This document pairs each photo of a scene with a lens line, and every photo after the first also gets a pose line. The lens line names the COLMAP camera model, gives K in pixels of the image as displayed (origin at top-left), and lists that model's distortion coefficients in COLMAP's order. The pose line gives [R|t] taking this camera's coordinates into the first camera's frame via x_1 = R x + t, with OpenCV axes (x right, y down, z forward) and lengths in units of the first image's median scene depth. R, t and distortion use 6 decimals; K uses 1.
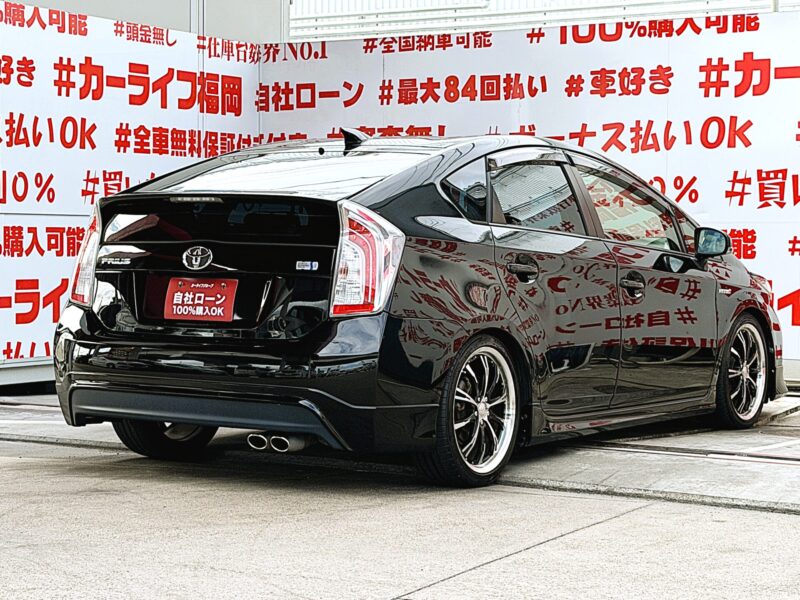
lens RADIAL K [[1814.0, 0, 402.2], [0, 1814.0, 301.1], [0, 0, 1]] dist [0.113787, 0.000000]
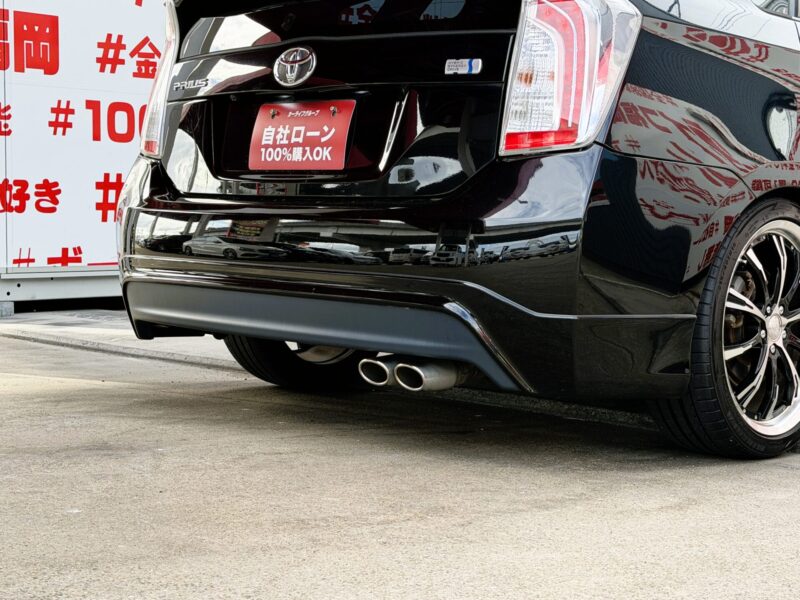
lens RADIAL K [[1408.0, 0, 402.6], [0, 1408.0, 292.2], [0, 0, 1]] dist [0.147716, 0.000000]
pose [[0.980999, 0.016974, -0.193271, 0.015407], [-0.011280, 0.999470, 0.030522, 0.036692], [0.193687, -0.027762, 0.980670, 0.539939]]
